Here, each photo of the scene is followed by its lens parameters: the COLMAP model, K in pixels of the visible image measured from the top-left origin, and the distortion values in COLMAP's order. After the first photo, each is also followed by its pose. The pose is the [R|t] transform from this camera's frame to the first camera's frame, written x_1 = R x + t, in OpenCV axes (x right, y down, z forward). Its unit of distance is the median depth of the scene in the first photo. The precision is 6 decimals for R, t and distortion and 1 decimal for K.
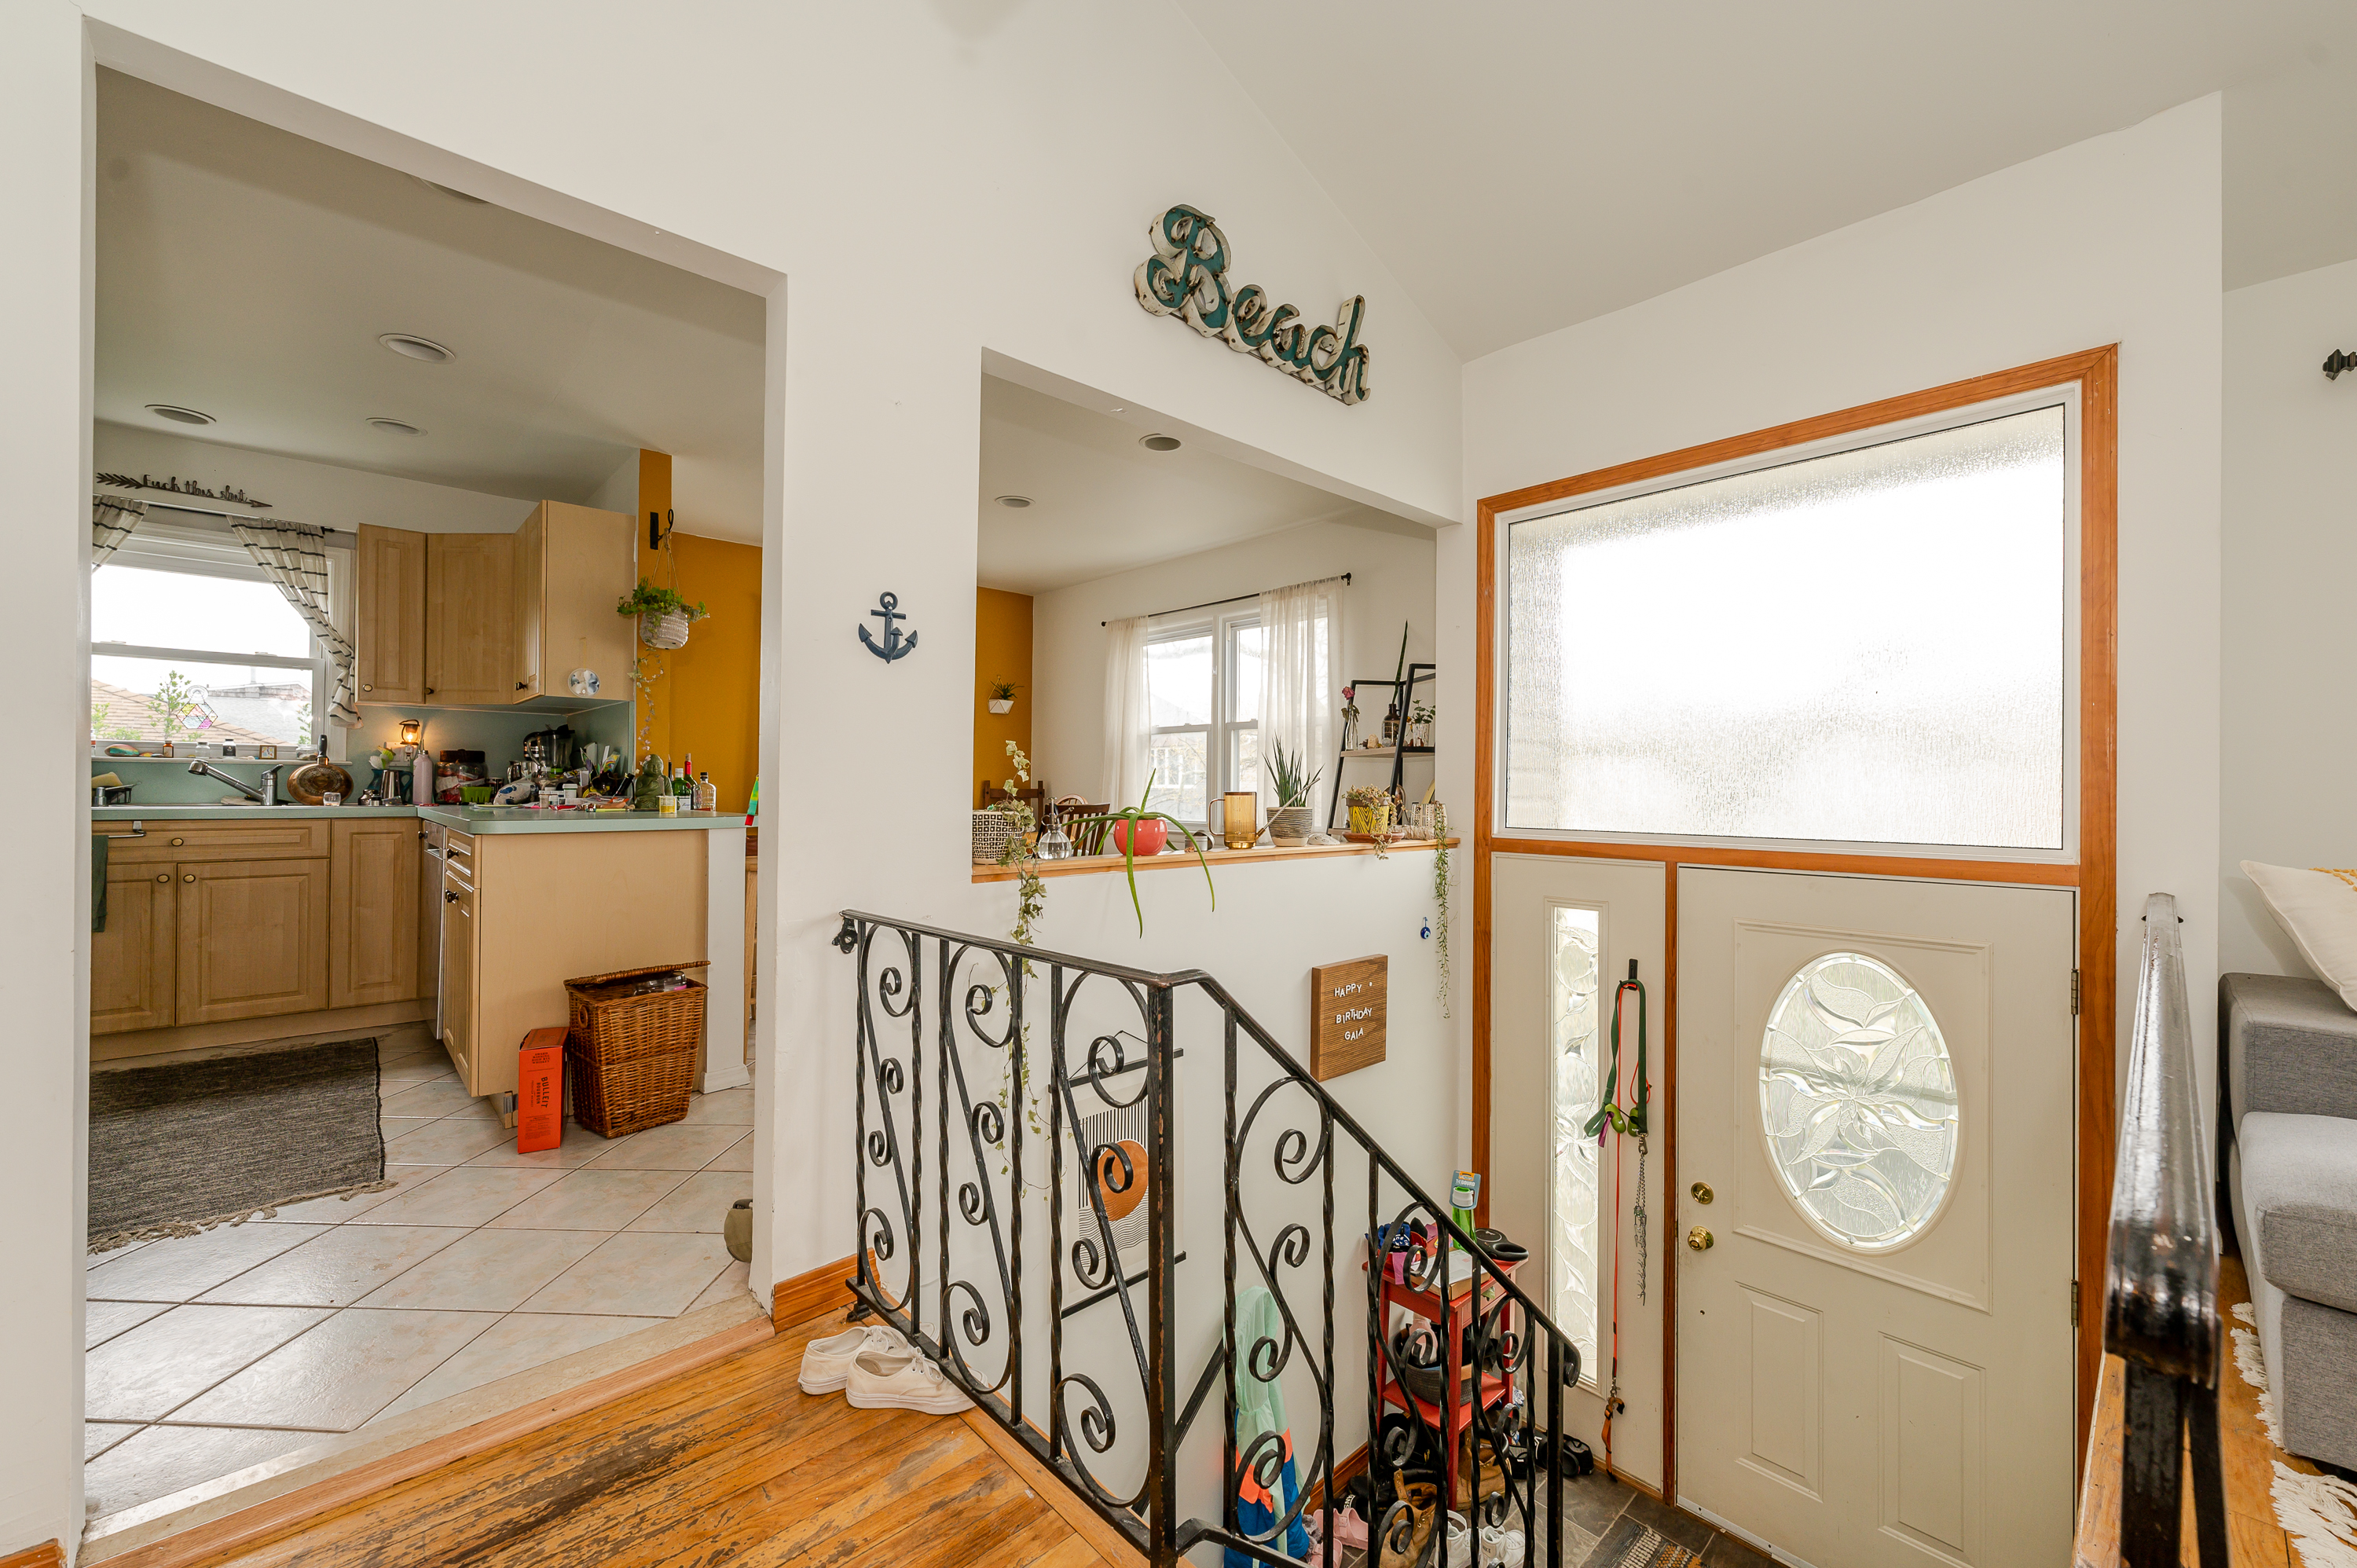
lens RADIAL K [[932.6, 0, 1172.9], [0, 932.6, 782.3], [0, 0, 1]] dist [-0.001217, -0.000248]
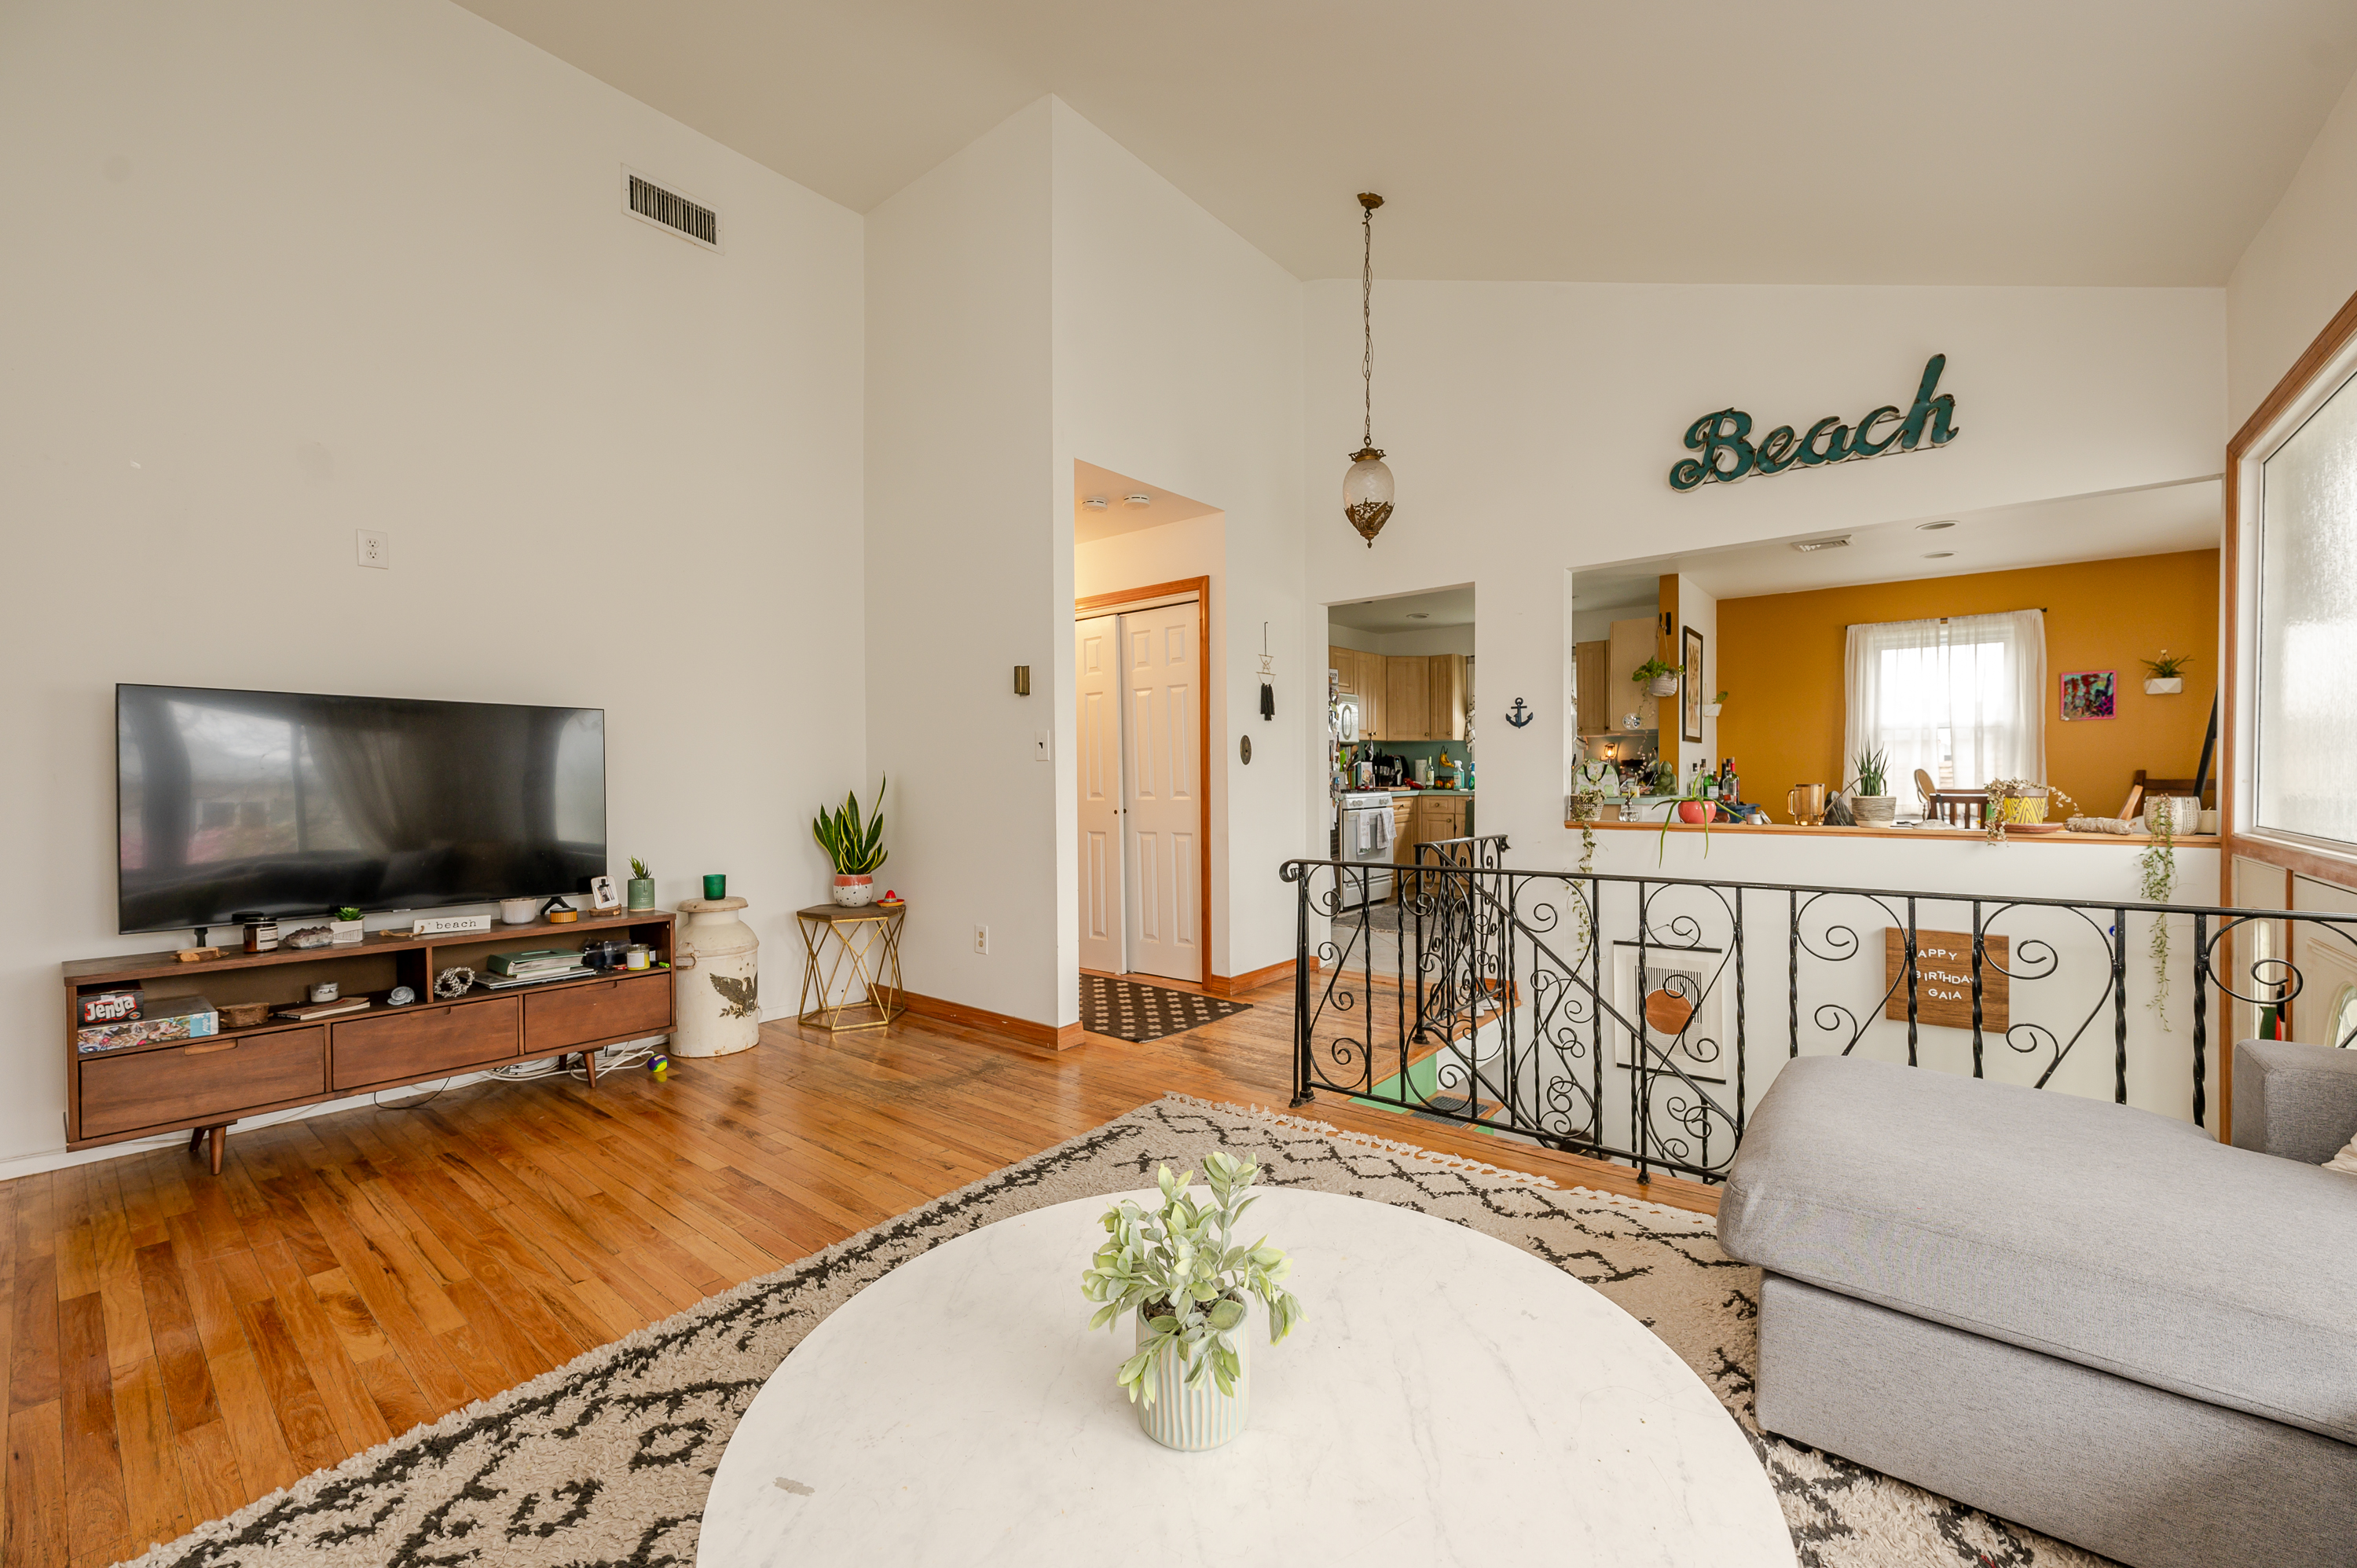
lens RADIAL K [[932.6, 0, 1188.5], [0, 932.6, 786.9], [0, 0, 1]] dist [-0.001217, -0.000248]
pose [[0.149610, 0.004174, -0.988736, 0.920798], [0.012090, 0.999909, 0.006050, -0.003934], [0.988671, -0.012859, 0.149545, -0.072934]]
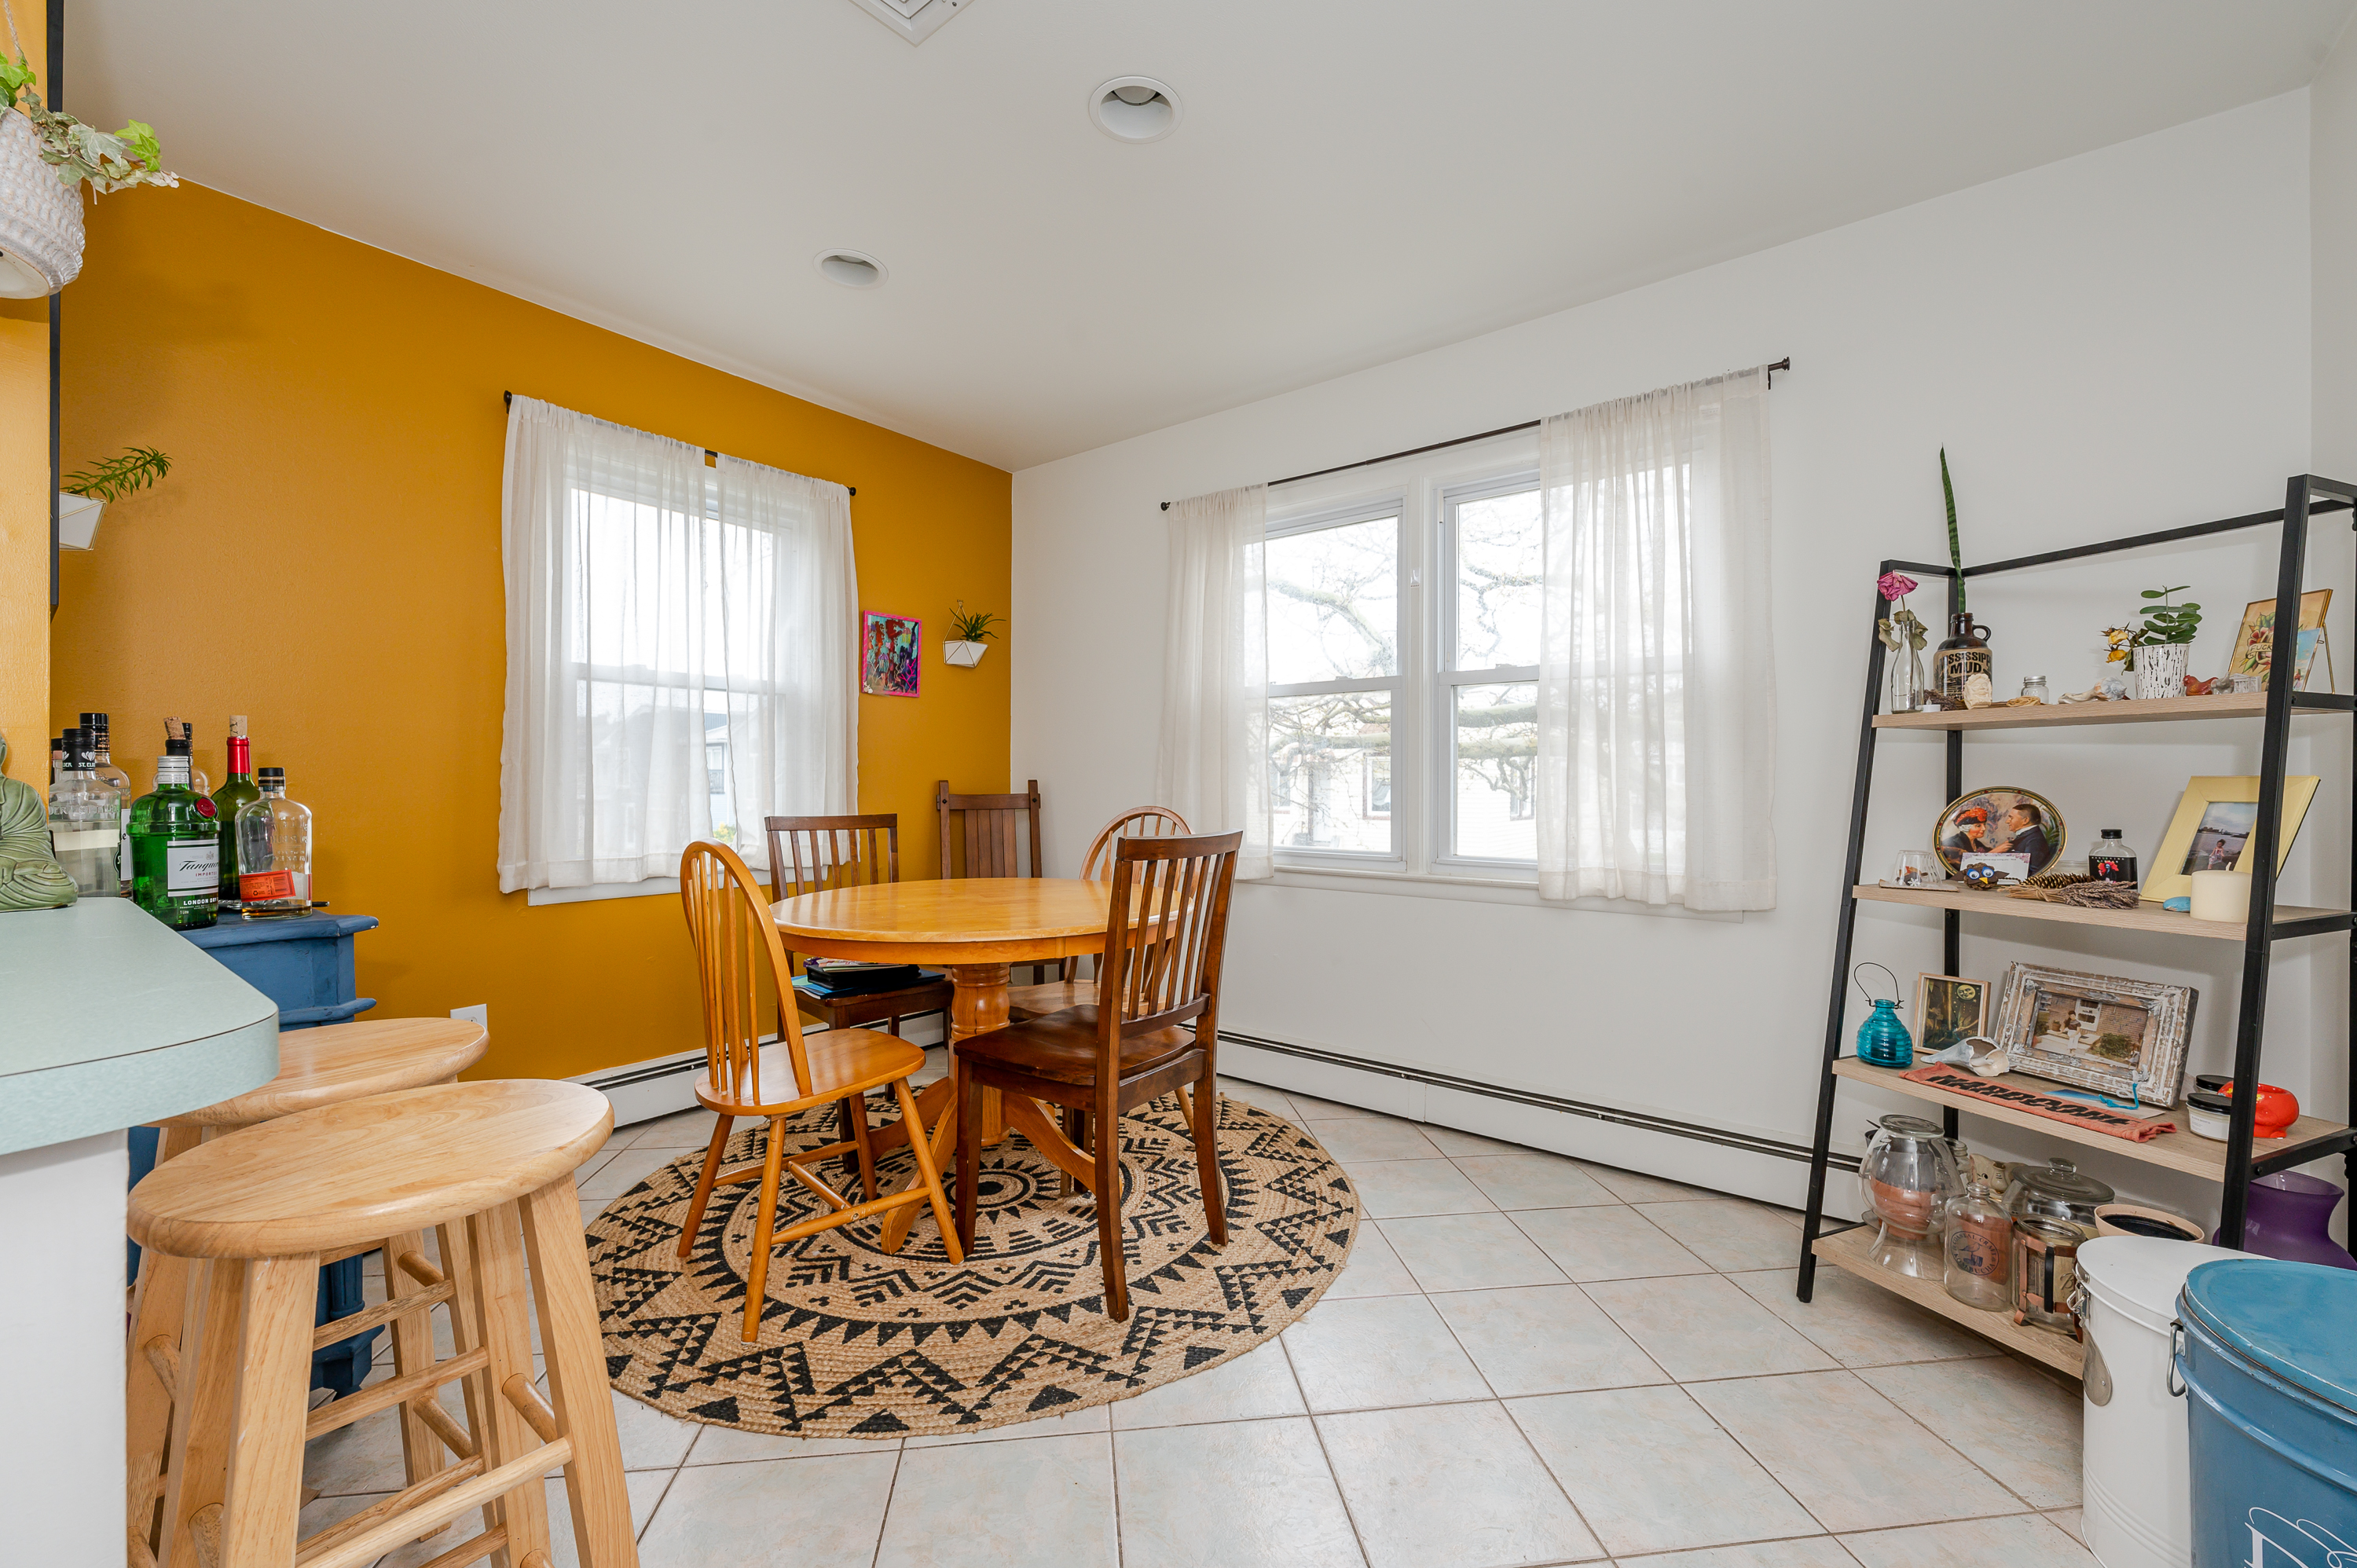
lens RADIAL K [[986.5, 0, 1173.4], [0, 986.5, 778.1], [0, 0, 1]] dist [-0.000995, 0.000012]
pose [[0.986340, -0.009142, 0.164469, -0.265880], [0.008973, 0.999958, 0.001769, -0.005407], [-0.164478, -0.000269, 0.986381, 0.623671]]
